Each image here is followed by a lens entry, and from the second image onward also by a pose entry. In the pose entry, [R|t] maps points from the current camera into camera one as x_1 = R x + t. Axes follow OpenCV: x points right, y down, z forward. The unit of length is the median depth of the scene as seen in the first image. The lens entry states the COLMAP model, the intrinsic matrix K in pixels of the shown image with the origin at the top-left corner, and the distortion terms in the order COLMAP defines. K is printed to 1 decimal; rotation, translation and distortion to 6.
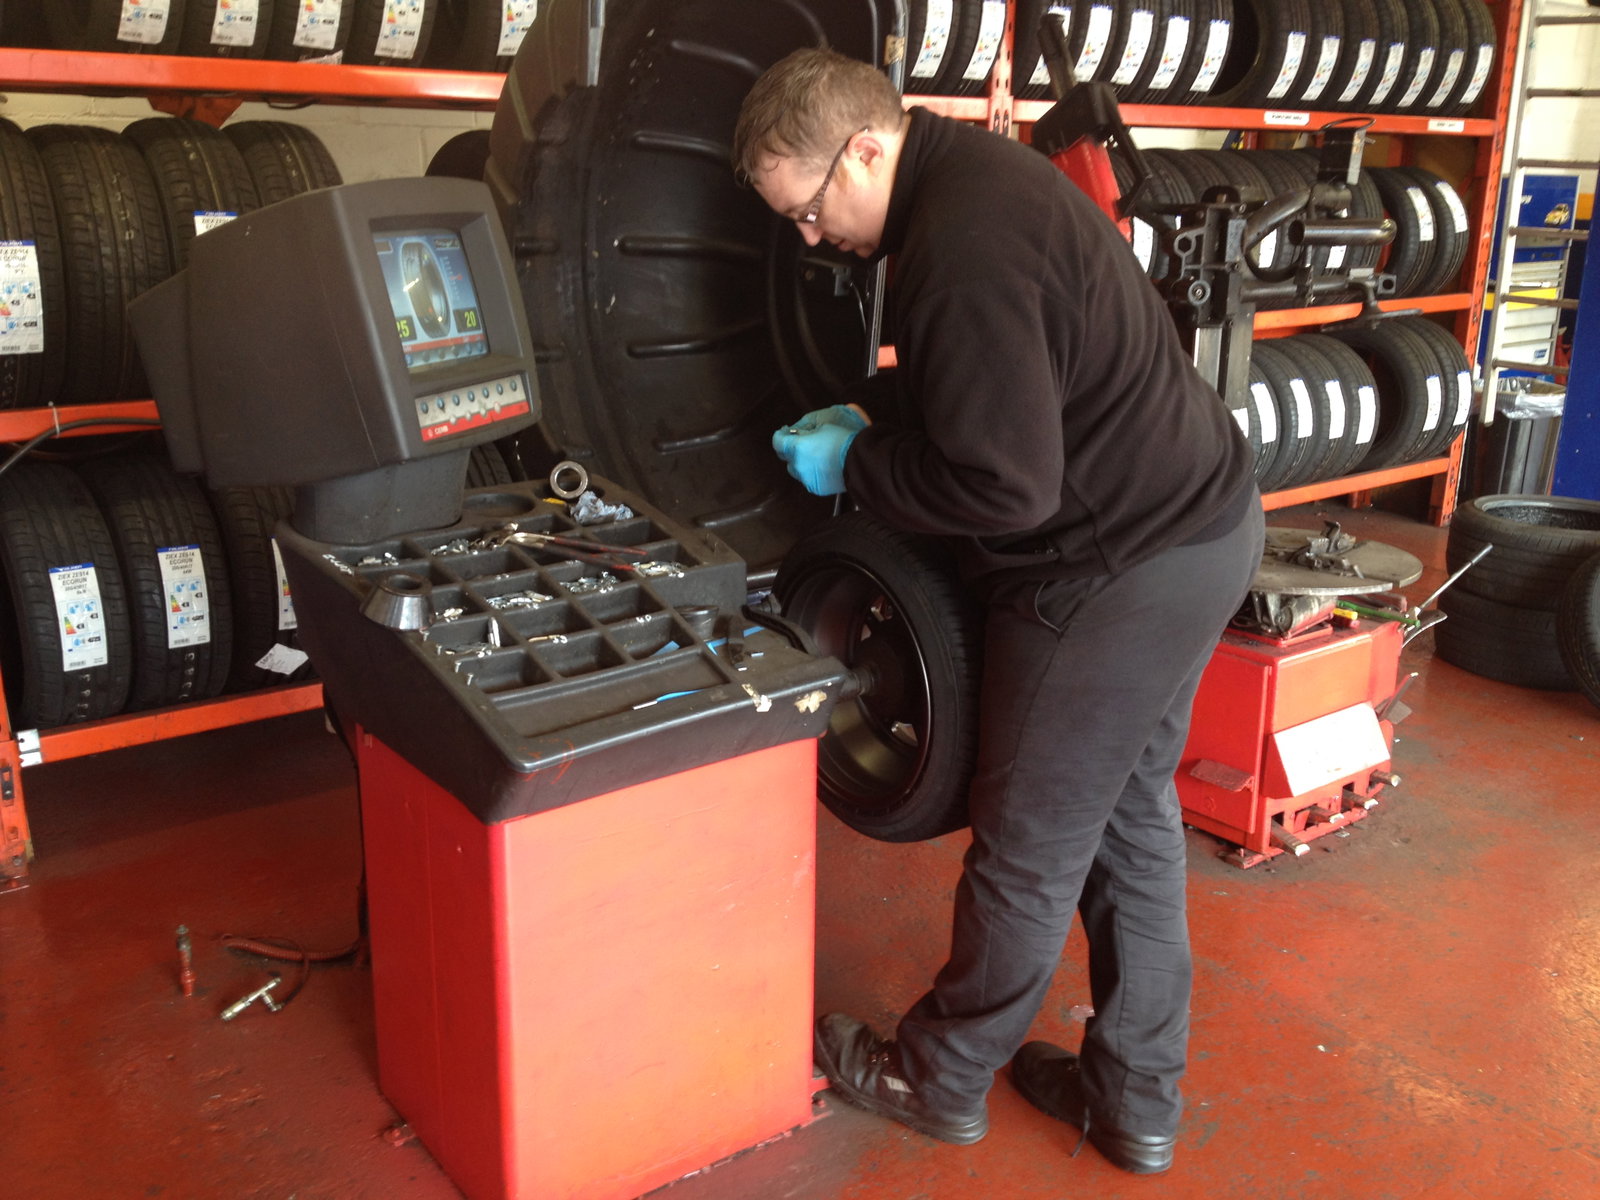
lens RADIAL K [[1500.6, 0, 800.0], [0, 1500.6, 600.0], [0, 0, 1]] dist [0.155035, -0.374275]
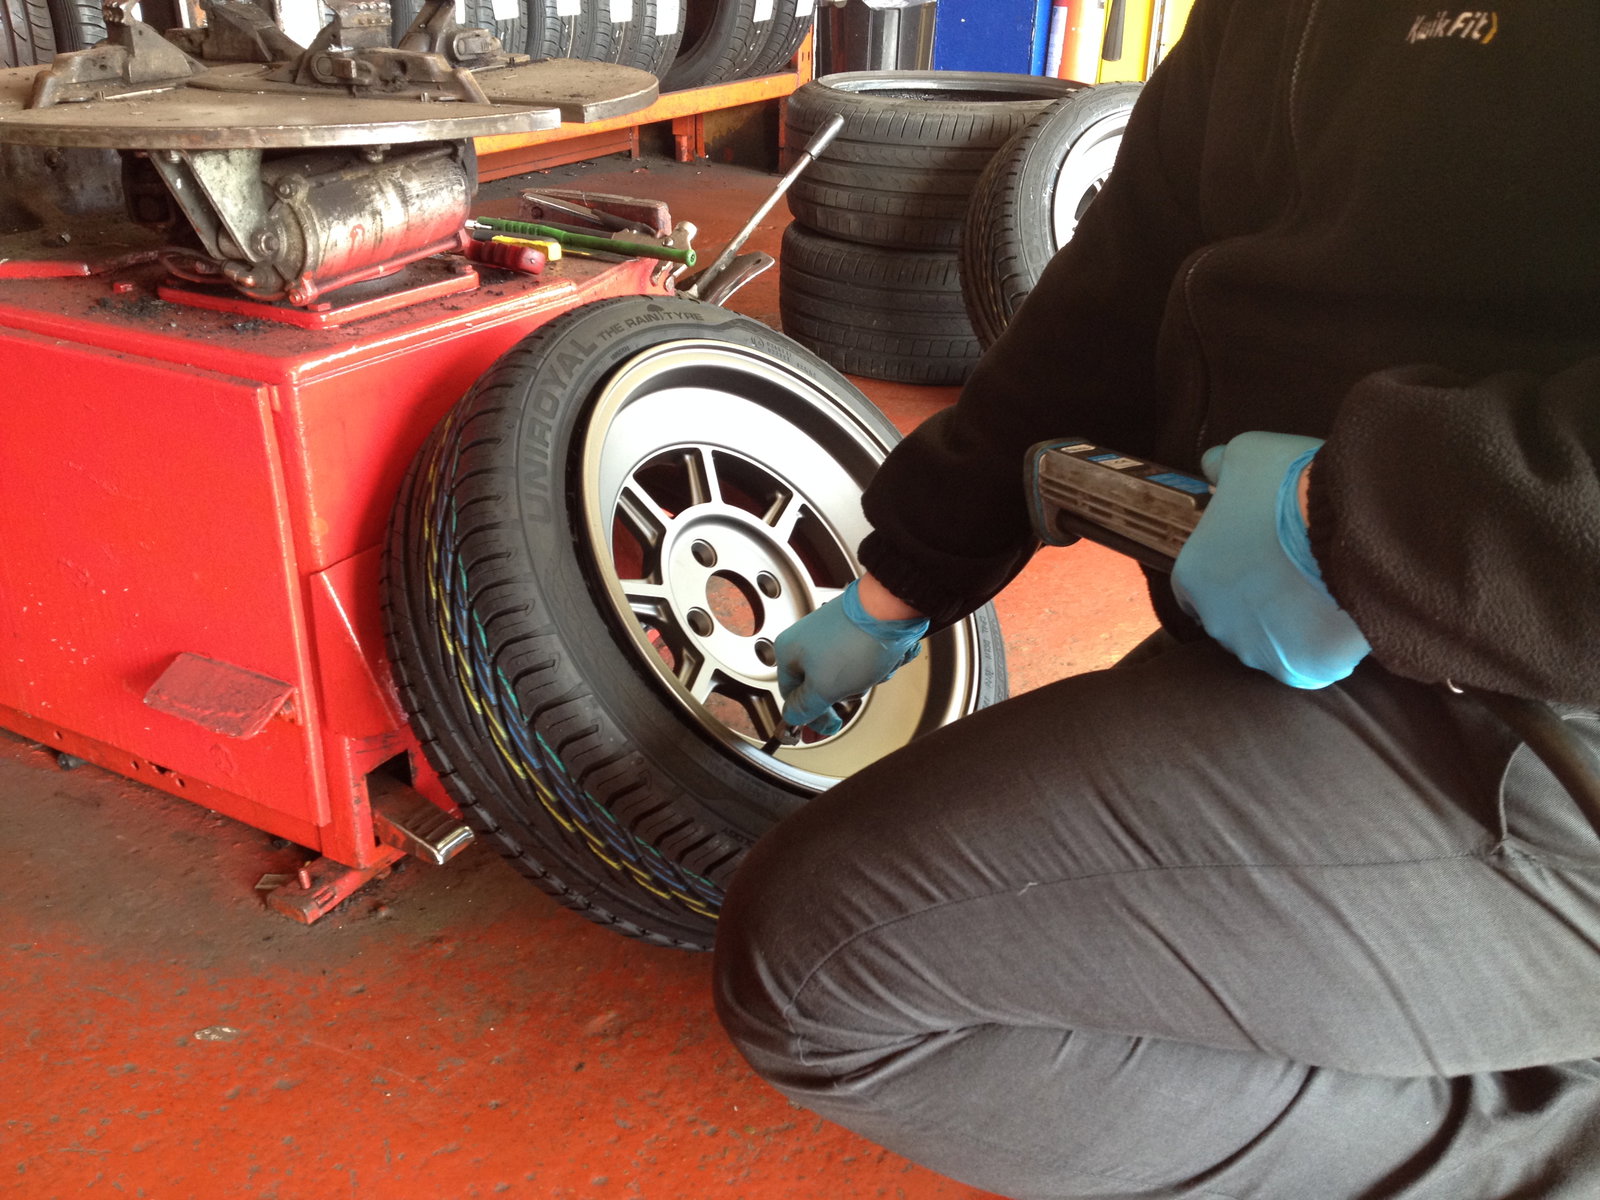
lens RADIAL K [[1500.6, 0, 800.0], [0, 1500.6, 600.0], [0, 0, 1]] dist [0.155035, -0.374275]
pose [[0.927648, -0.151924, 0.341156, 0.184503], [0.095185, 0.979528, 0.177384, 0.025955], [-0.361121, -0.132077, 0.923118, 0.390458]]
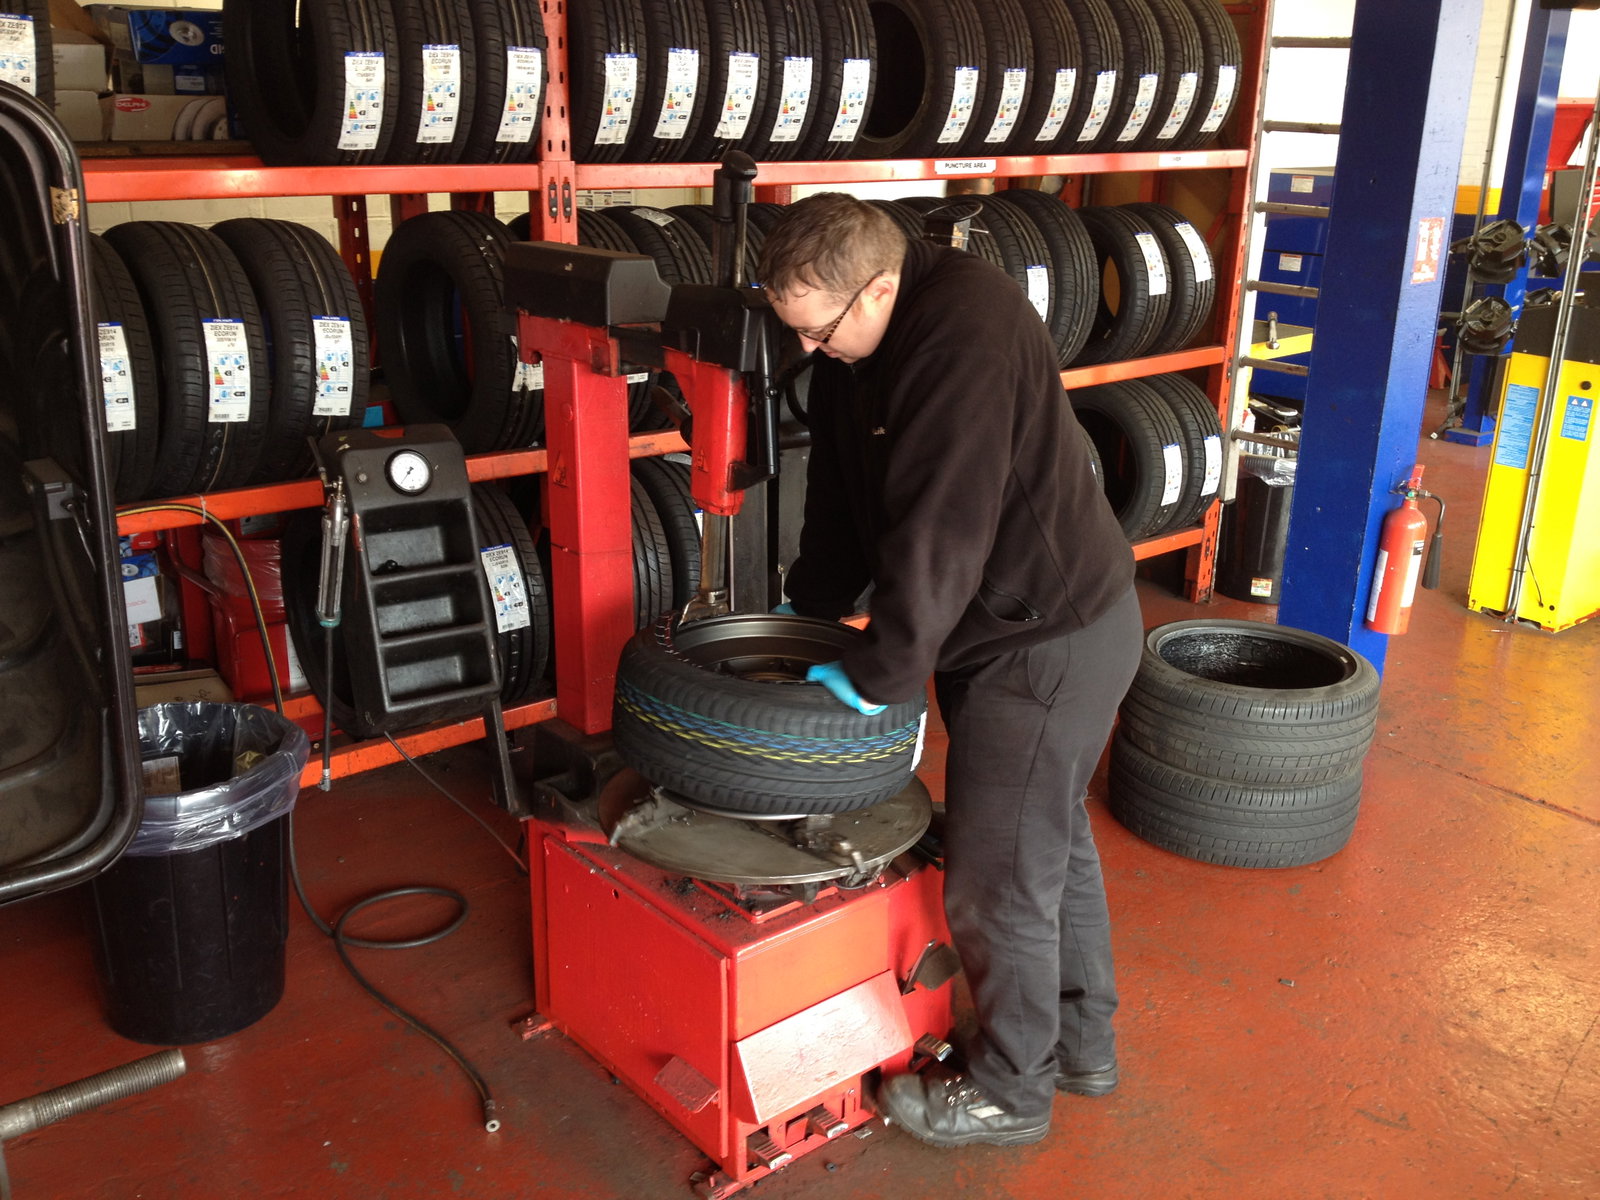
lens RADIAL K [[1500.6, 0, 800.0], [0, 1500.6, 600.0], [0, 0, 1]] dist [0.155035, -0.374275]
pose [[0.999658, -0.004468, 0.025756, 0.204655], [0.003456, 0.999226, 0.039198, -0.107016], [-0.025911, -0.039095, 0.998899, 0.142812]]
